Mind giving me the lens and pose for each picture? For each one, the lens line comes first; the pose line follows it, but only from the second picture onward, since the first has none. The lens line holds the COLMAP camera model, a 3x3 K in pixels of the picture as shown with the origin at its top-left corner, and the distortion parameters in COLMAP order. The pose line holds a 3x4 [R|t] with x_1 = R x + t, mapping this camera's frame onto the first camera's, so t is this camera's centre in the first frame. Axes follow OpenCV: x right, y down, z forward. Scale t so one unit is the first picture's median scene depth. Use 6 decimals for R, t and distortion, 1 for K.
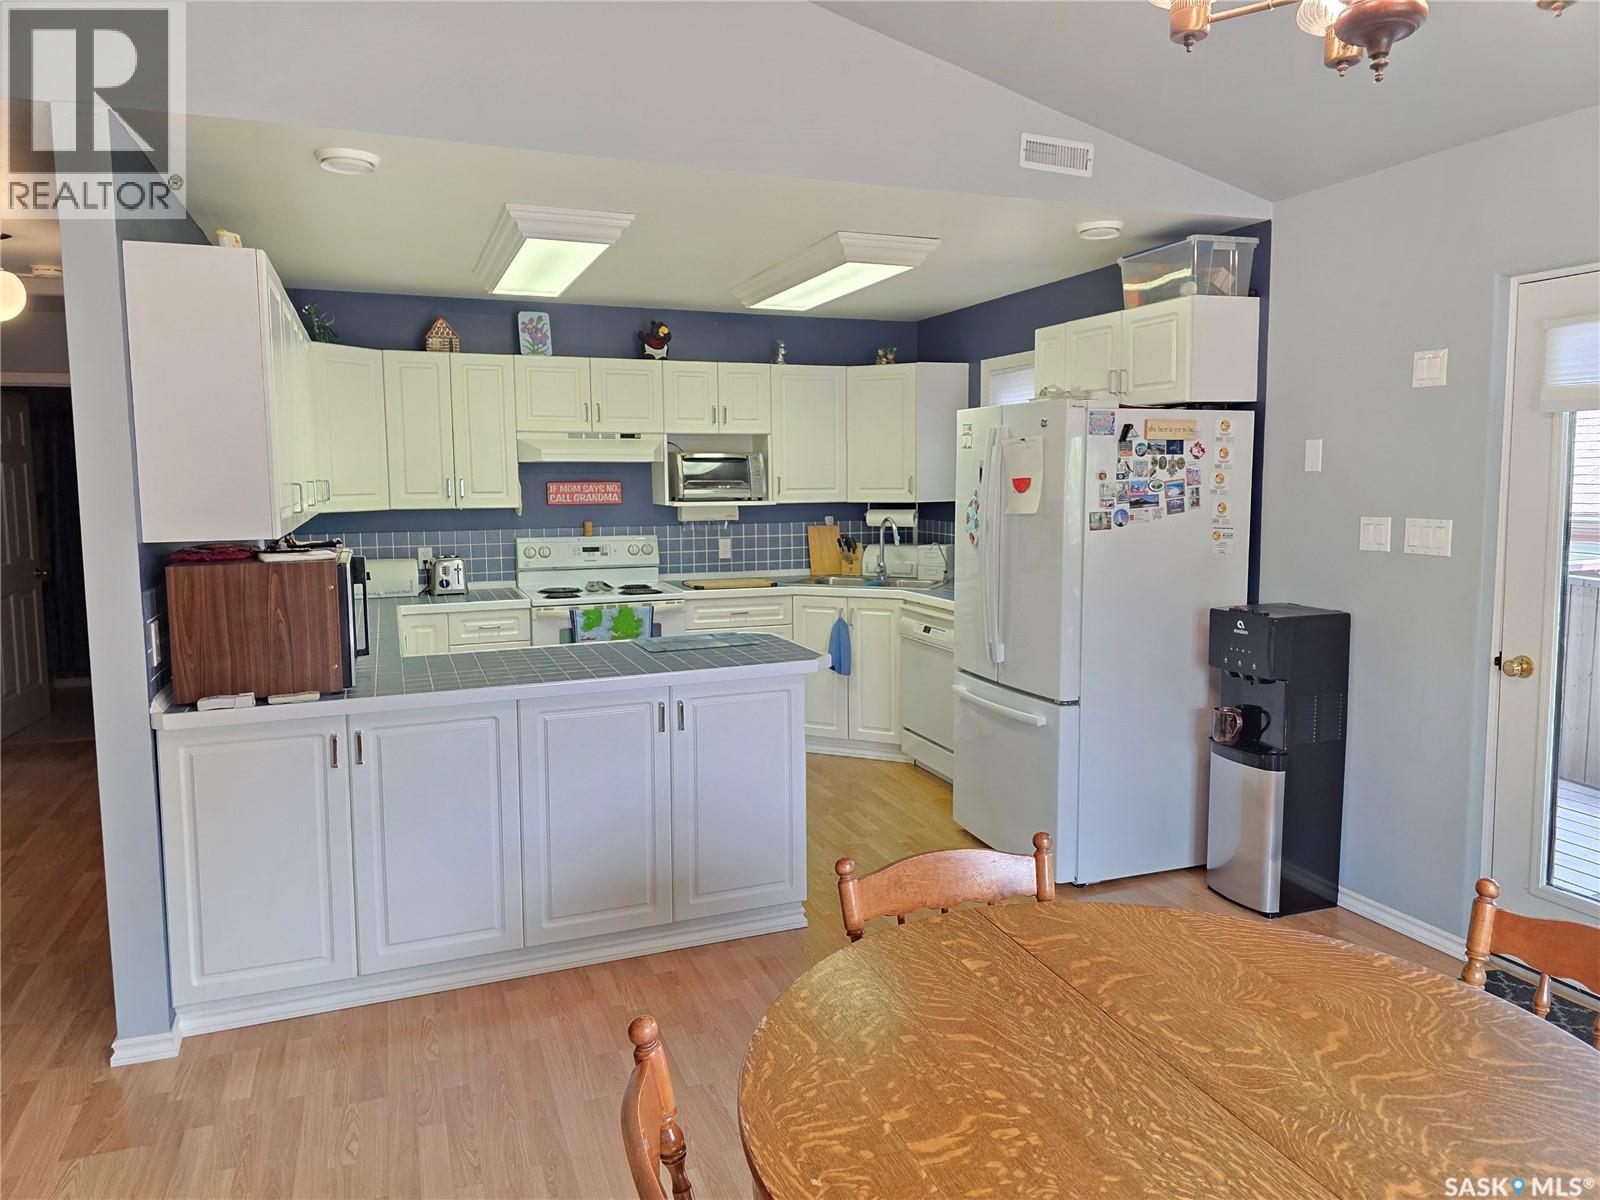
lens RADIAL K [[1072.5, 0, 803.5], [0, 1072.5, 580.7], [0, 0, 1]] dist [0.058520, -0.058785]
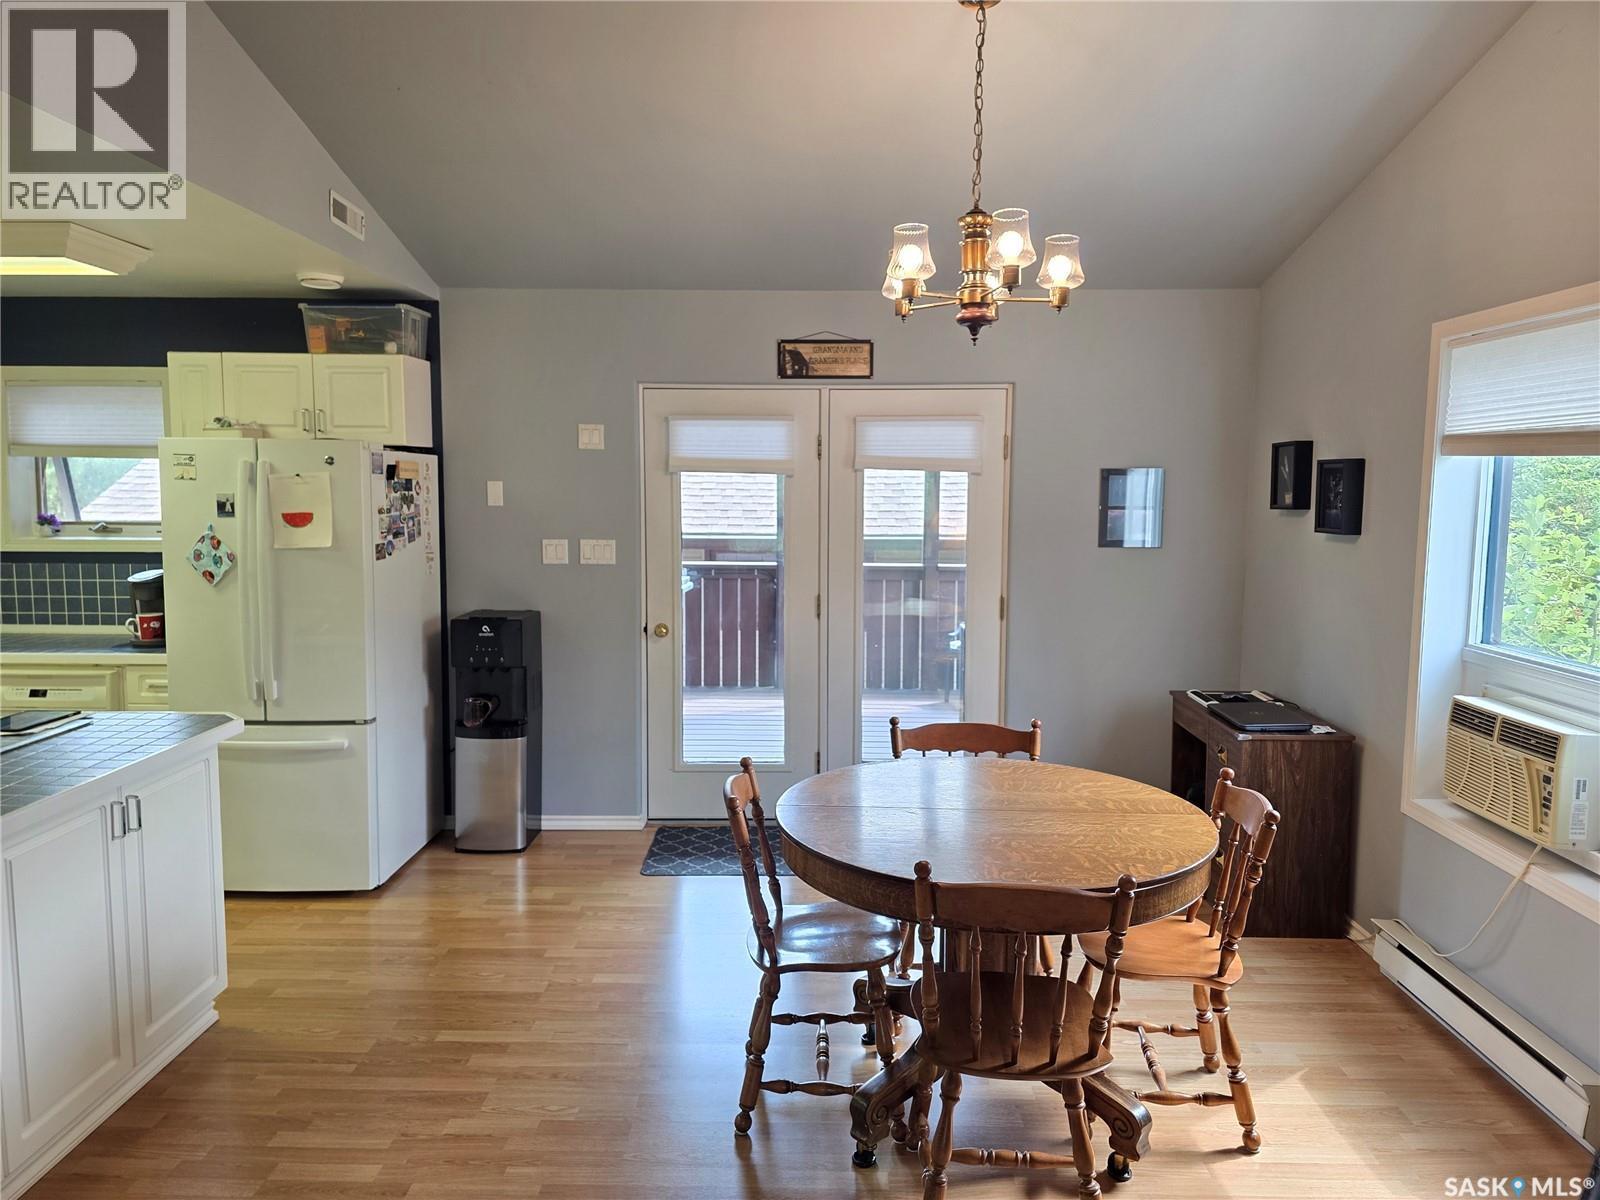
lens RADIAL K [[1072.5, 0, 801.7], [0, 1072.5, 588.5], [0, 0, 1]] dist [0.058520, -0.058785]
pose [[0.373969, -0.078630, 0.924102, -0.436928], [0.084216, 0.995162, 0.050596, -0.027587], [-0.923610, 0.058903, 0.378781, 0.135461]]
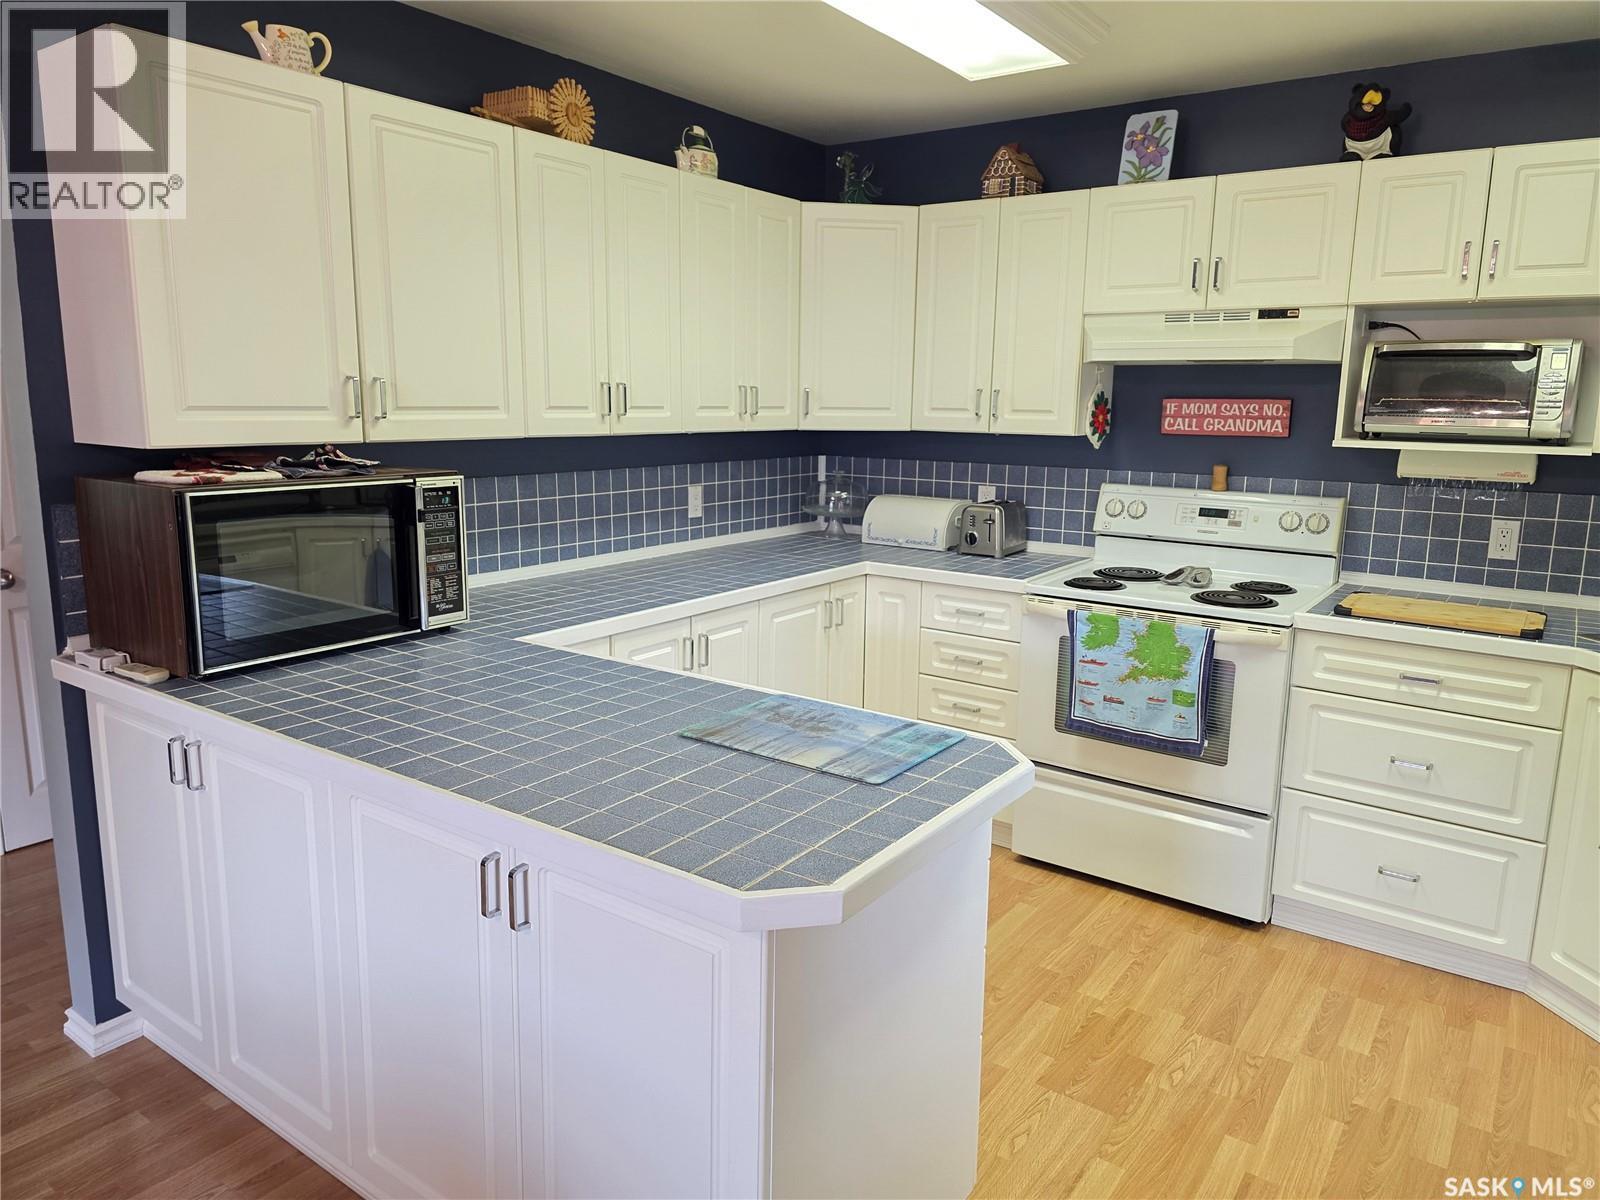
lens RADIAL K [[1072.5, 0, 804.1], [0, 1072.5, 581.2], [0, 0, 1]] dist [0.058520, -0.058785]
pose [[0.547383, 0.162214, -0.821010, 0.198413], [-0.101599, 0.986659, 0.127205, -0.050696], [0.830692, 0.013784, 0.556562, 0.542566]]
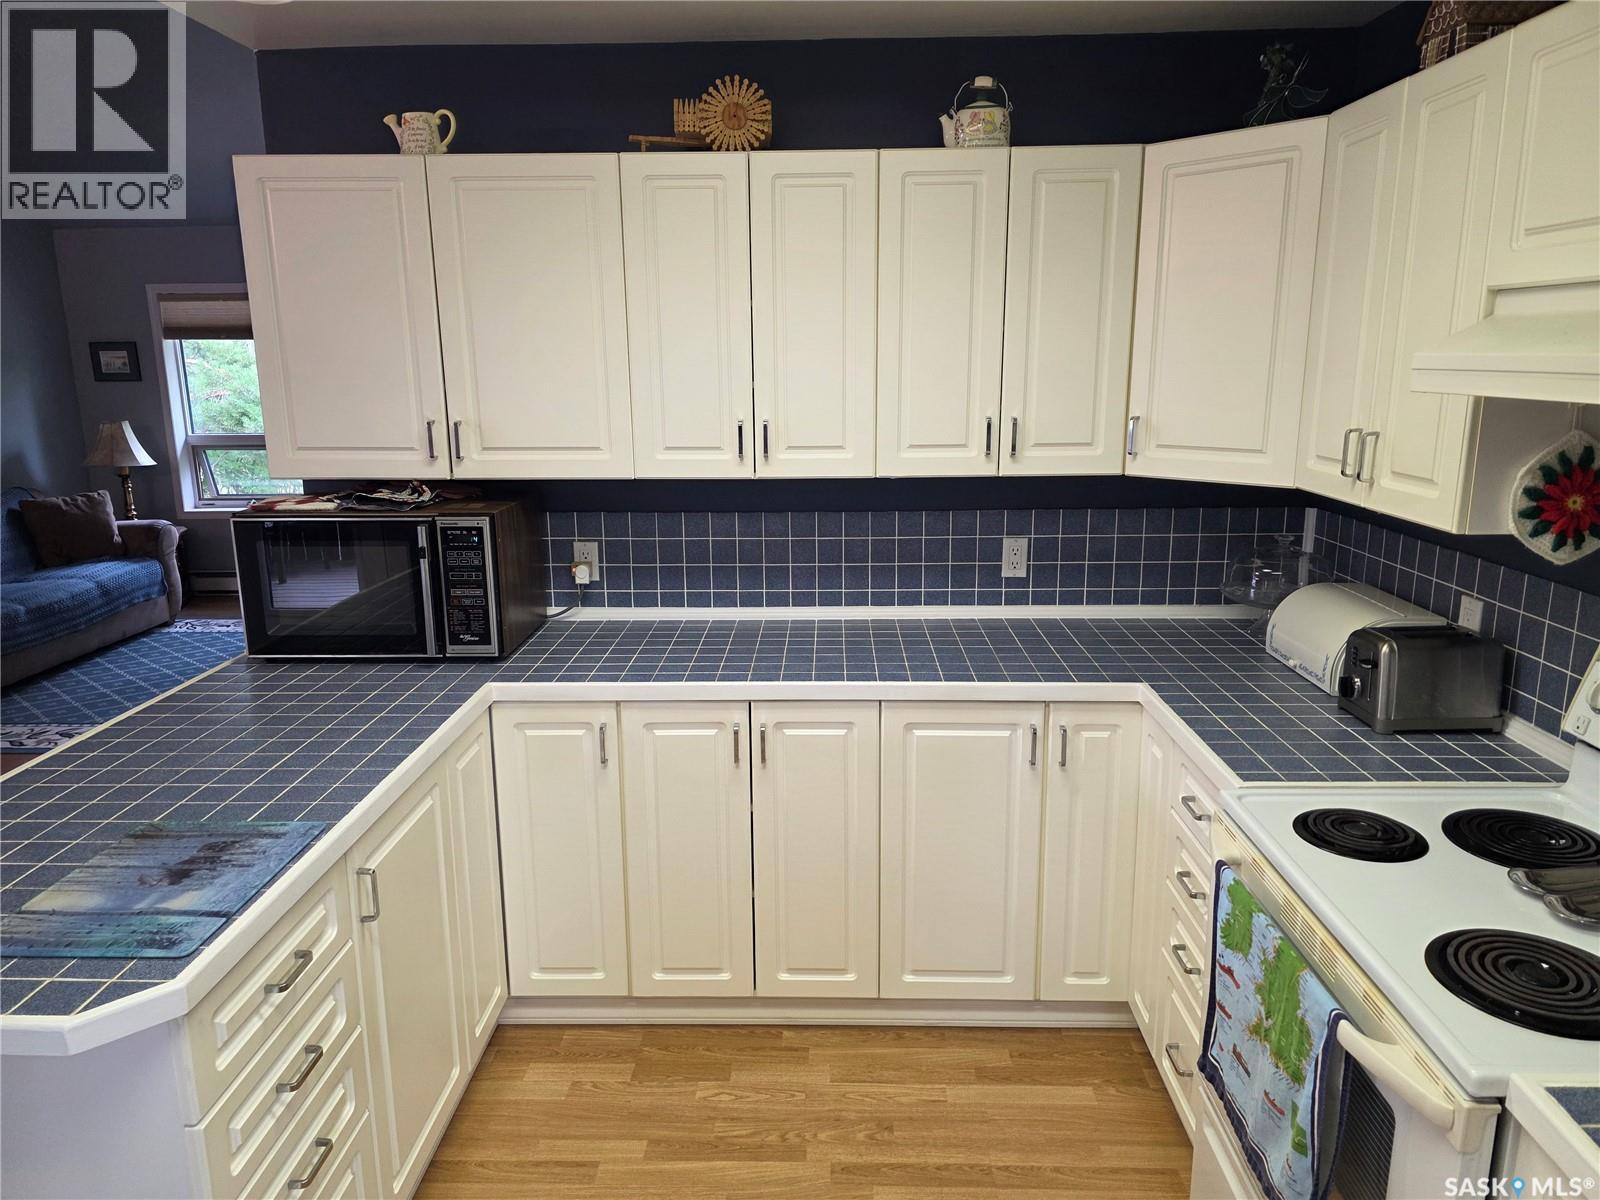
lens RADIAL K [[1072.5, 0, 812.0], [0, 1072.5, 587.6], [0, 0, 1]] dist [0.058520, -0.058785]
pose [[-0.383809, 0.208622, -0.899537, 0.109941], [-0.079214, 0.963115, 0.257166, -0.128264], [0.920009, 0.169958, -0.353127, 0.997466]]
